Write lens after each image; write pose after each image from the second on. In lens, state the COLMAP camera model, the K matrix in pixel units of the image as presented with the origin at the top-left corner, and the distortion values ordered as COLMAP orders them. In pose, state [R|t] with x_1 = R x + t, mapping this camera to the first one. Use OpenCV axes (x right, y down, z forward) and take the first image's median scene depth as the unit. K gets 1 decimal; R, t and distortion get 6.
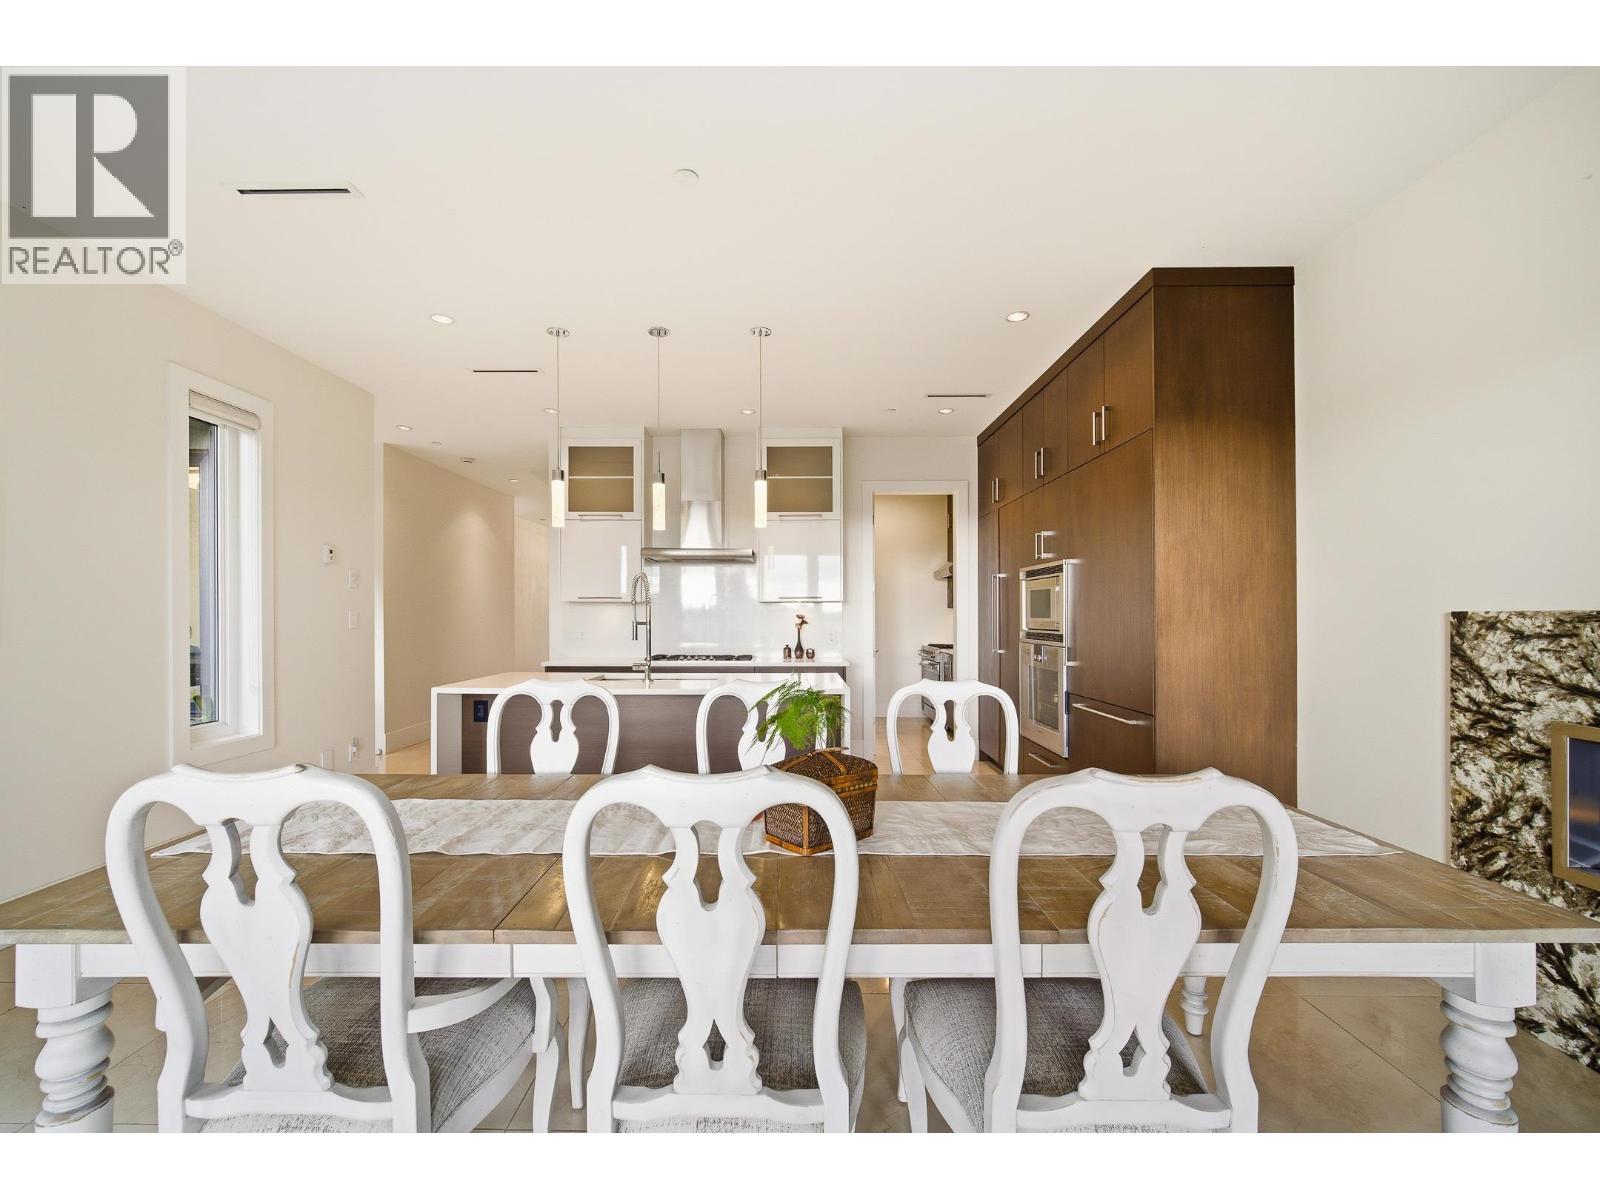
lens RADIAL K [[643.2, 0, 795.8], [0, 643.2, 615.8], [0, 0, 1]] dist [0.000002, -0.000060]
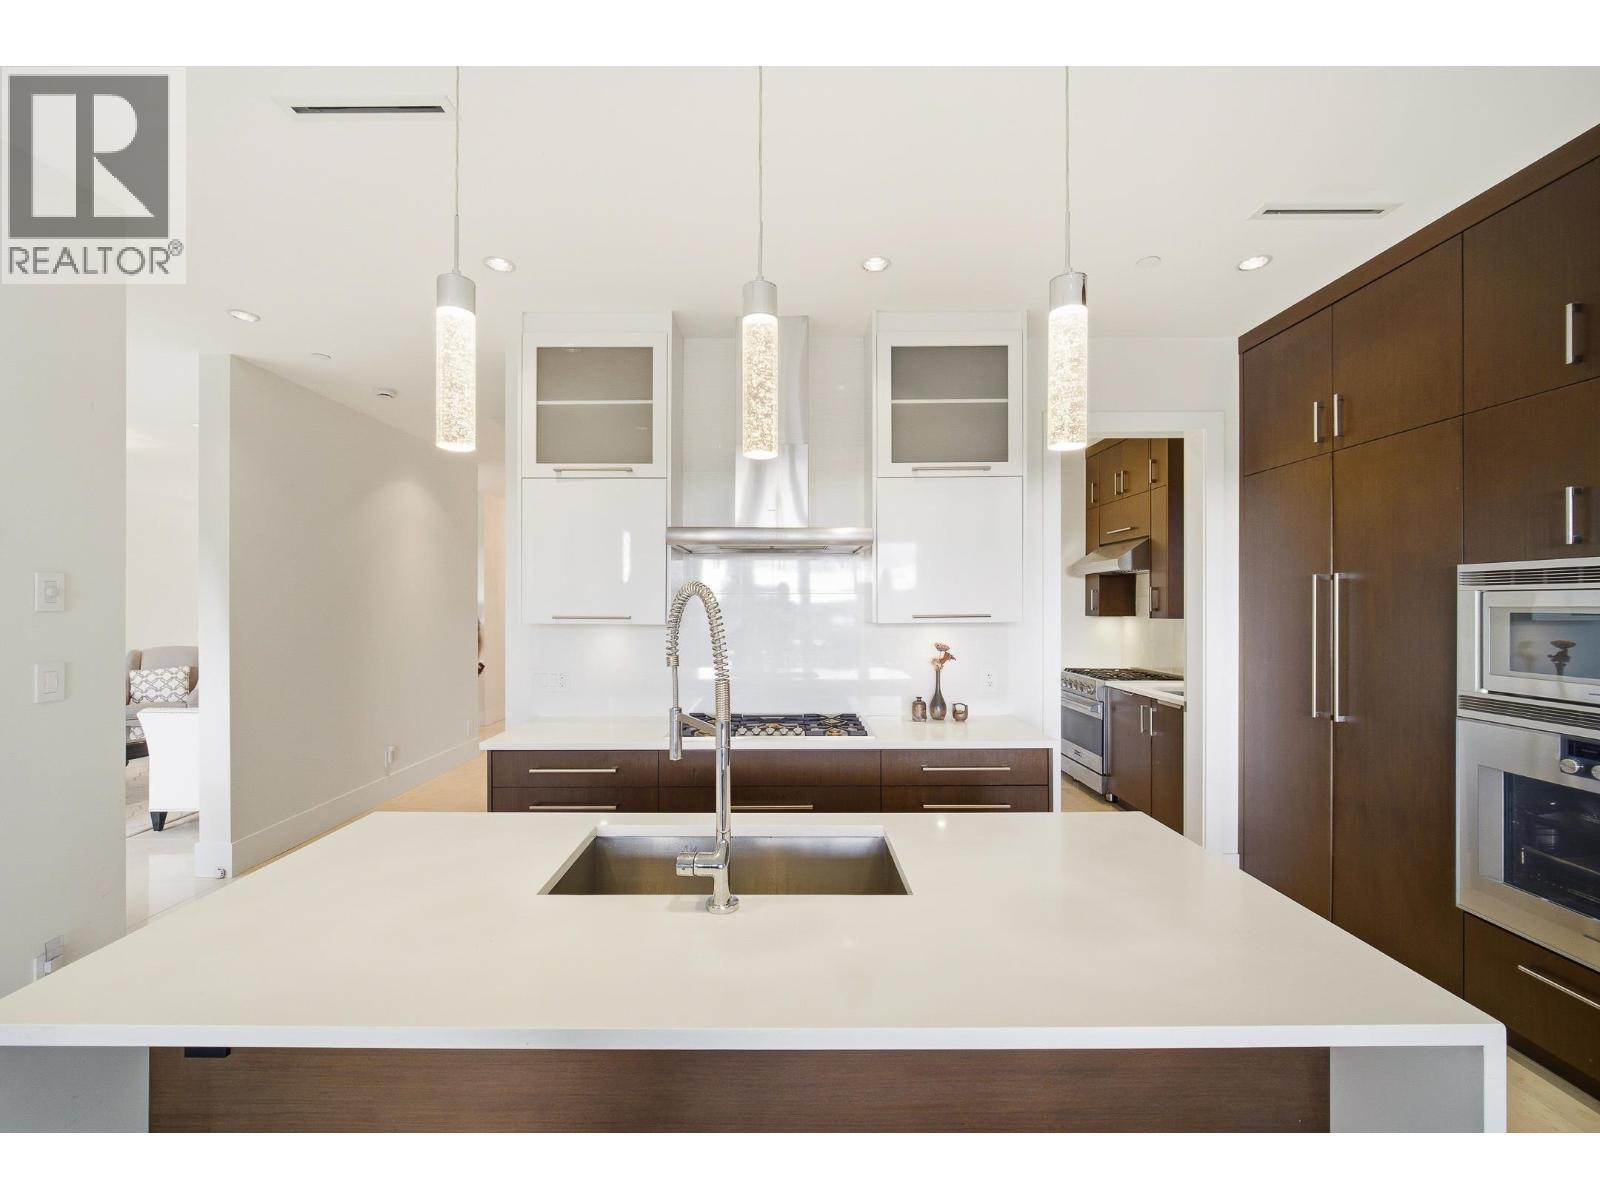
lens RADIAL K [[651.2, 0, 791.3], [0, 651.2, 596.7], [0, 0, 1]] dist [-0.002474, -0.000436]
pose [[0.999978, -0.001896, -0.006429, -0.123705], [0.001775, 0.999824, -0.018653, -0.033456], [0.006464, 0.018641, 0.999805, 0.420114]]
